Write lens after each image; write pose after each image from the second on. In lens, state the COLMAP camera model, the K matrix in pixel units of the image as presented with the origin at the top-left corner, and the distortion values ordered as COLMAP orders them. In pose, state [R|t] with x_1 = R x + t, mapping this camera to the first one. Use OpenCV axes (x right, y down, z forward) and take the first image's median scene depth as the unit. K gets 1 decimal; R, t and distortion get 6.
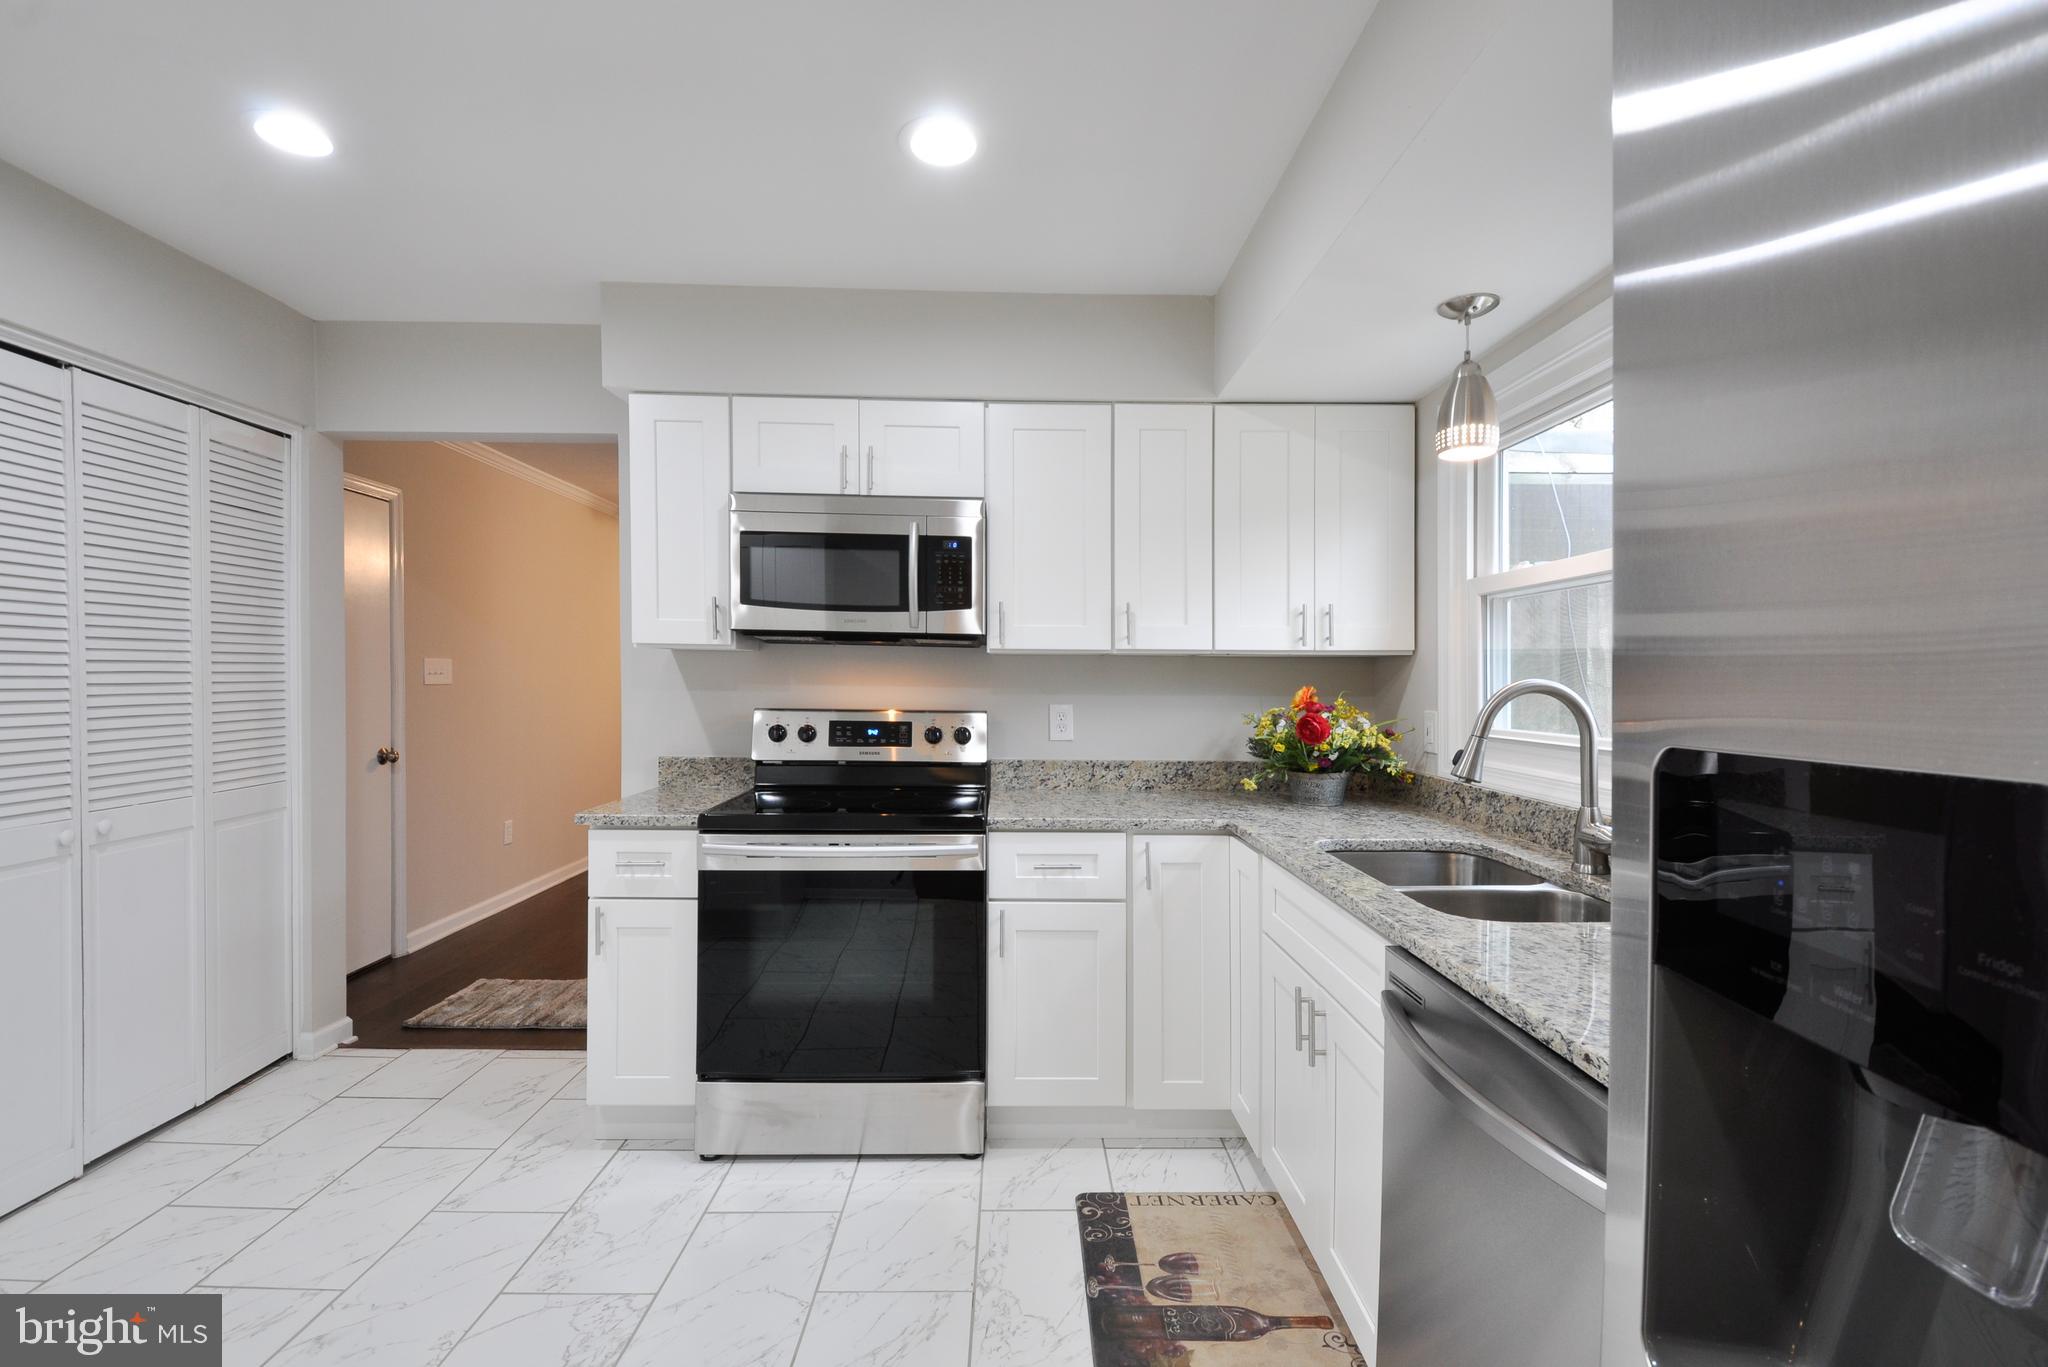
lens RADIAL K [[925.1, 0, 1045.4], [0, 925.1, 678.8], [0, 0, 1]] dist [-0.001032, -0.000021]
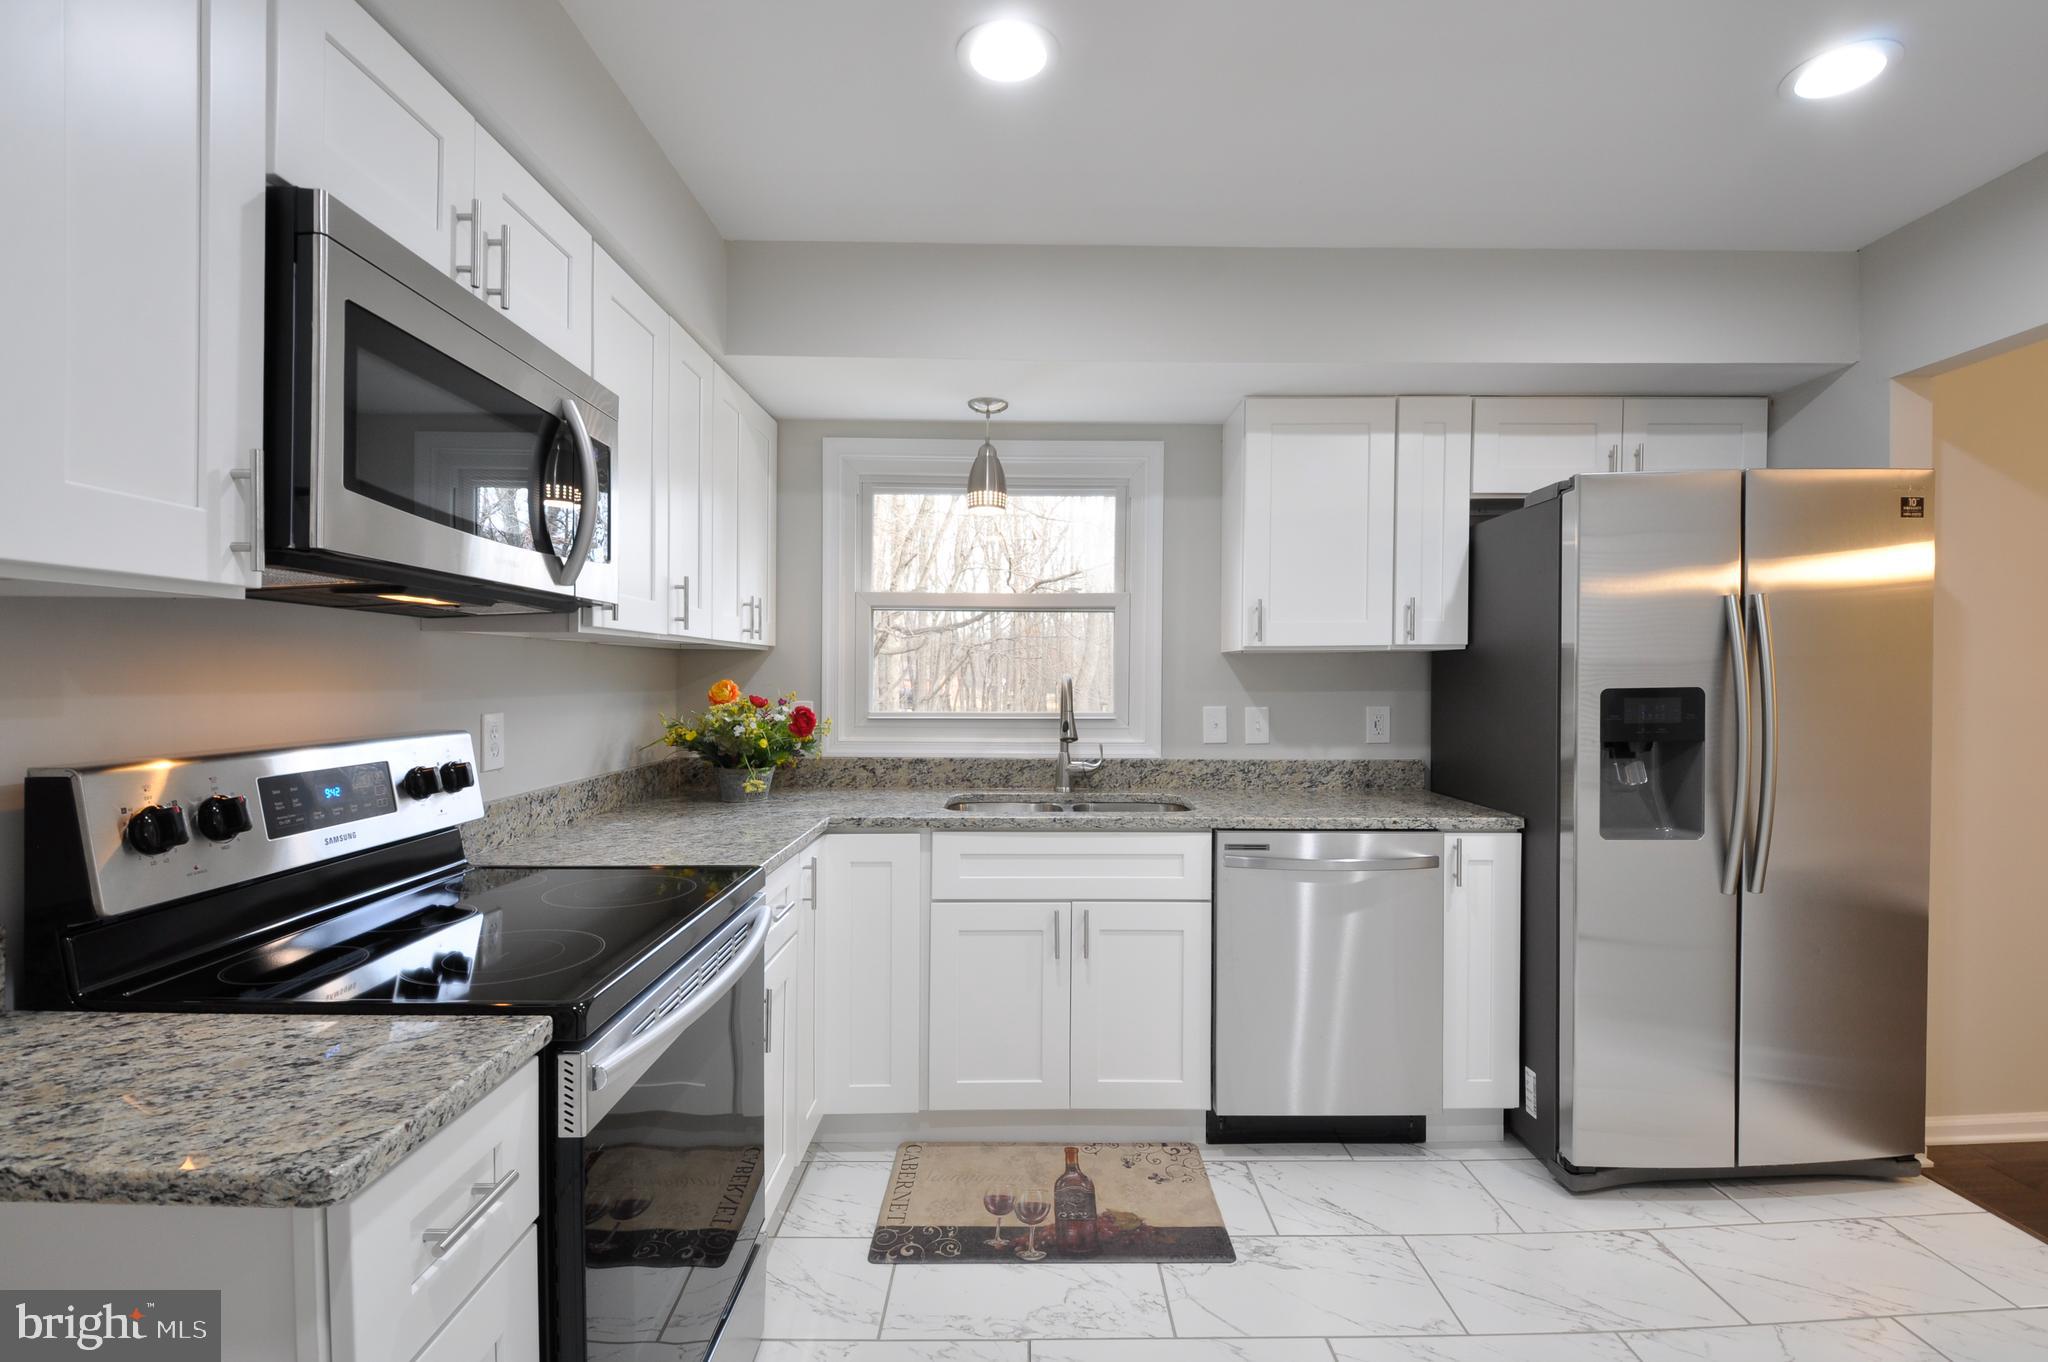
lens RADIAL K [[925.1, 0, 1045.4], [0, 925.1, 676.3], [0, 0, 1]] dist [-0.001032, -0.000021]
pose [[0.011203, -0.010535, 0.999882, -0.716949], [-0.003107, 0.999939, 0.010571, -0.007764], [-0.999932, -0.003225, 0.011170, 0.703236]]
